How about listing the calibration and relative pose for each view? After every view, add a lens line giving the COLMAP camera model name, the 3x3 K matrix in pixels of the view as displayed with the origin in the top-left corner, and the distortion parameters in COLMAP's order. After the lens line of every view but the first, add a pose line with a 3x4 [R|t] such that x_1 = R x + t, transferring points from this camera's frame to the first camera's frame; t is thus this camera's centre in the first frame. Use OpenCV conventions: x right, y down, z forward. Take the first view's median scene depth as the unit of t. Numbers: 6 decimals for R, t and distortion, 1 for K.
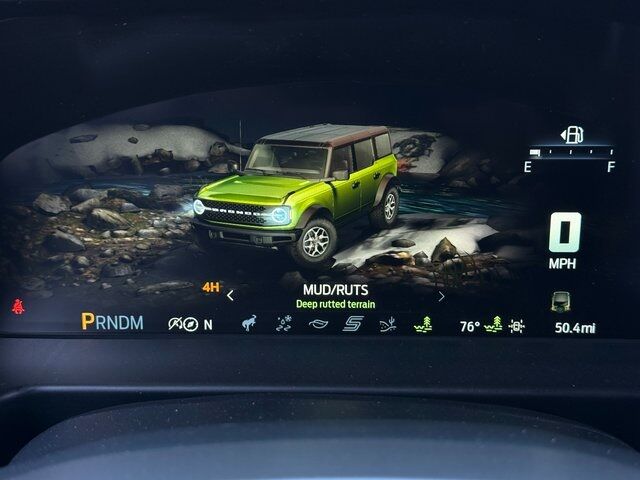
lens RADIAL K [[894.4, 0, 320.8], [0, 894.4, 242.0], [0, 0, 1]] dist [0.091408, 0.000000]
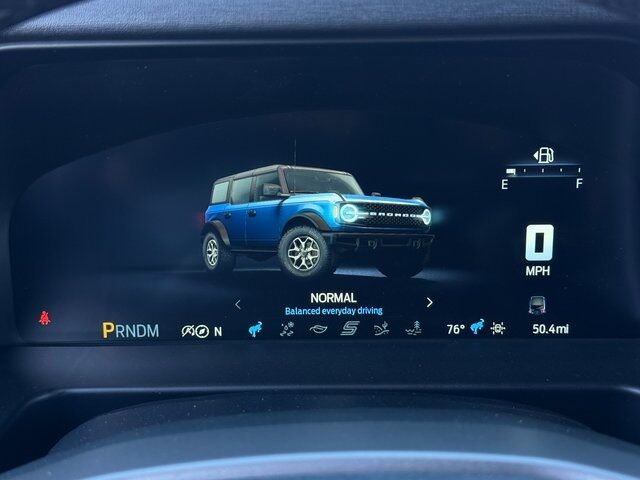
lens RADIAL K [[894.4, 0, 329.4], [0, 894.4, 238.0], [0, 0, 1]] dist [0.091408, 0.000000]
pose [[0.999792, -0.014908, 0.013943, -0.003033], [0.015135, 0.999753, -0.016301, -0.002424], [-0.013696, 0.016509, 0.999770, -0.105025]]
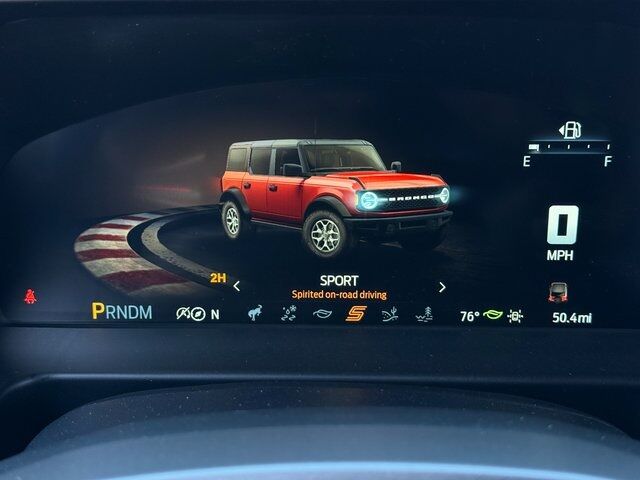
lens RADIAL K [[894.4, 0, 320.8], [0, 894.4, 240.7], [0, 0, 1]] dist [0.091408, 0.000000]
pose [[0.999998, 0.001192, 0.001720, -0.006585], [-0.001214, 0.999915, 0.012963, -0.005878], [-0.001704, -0.012965, 0.999914, -0.027158]]
